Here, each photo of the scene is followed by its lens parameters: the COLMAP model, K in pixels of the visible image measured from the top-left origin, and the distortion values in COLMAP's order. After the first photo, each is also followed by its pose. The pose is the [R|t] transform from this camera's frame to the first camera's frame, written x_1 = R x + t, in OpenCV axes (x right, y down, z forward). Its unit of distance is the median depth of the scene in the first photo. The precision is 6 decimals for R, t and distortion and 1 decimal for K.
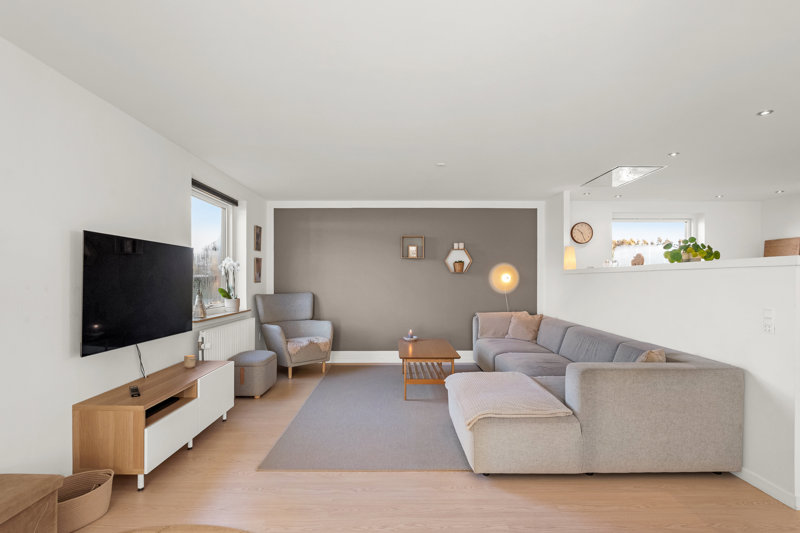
lens RADIAL K [[390.5, 0, 399.6], [0, 390.5, 270.7], [0, 0, 1]] dist [-0.003047, -0.000287]
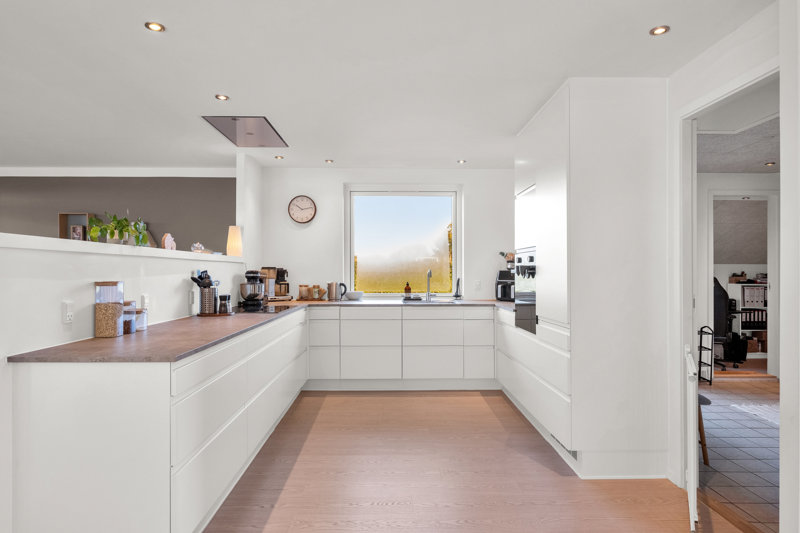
lens RADIAL K [[491.3, 0, 399.4], [0, 491.3, 265.6], [0, 0, 1]] dist [0.001318, 0.000006]
pose [[0.999878, 0.000623, 0.015582, 0.653447], [-0.000813, 0.999926, 0.012155, 0.002348], [-0.015574, -0.012167, 0.999805, 0.026362]]
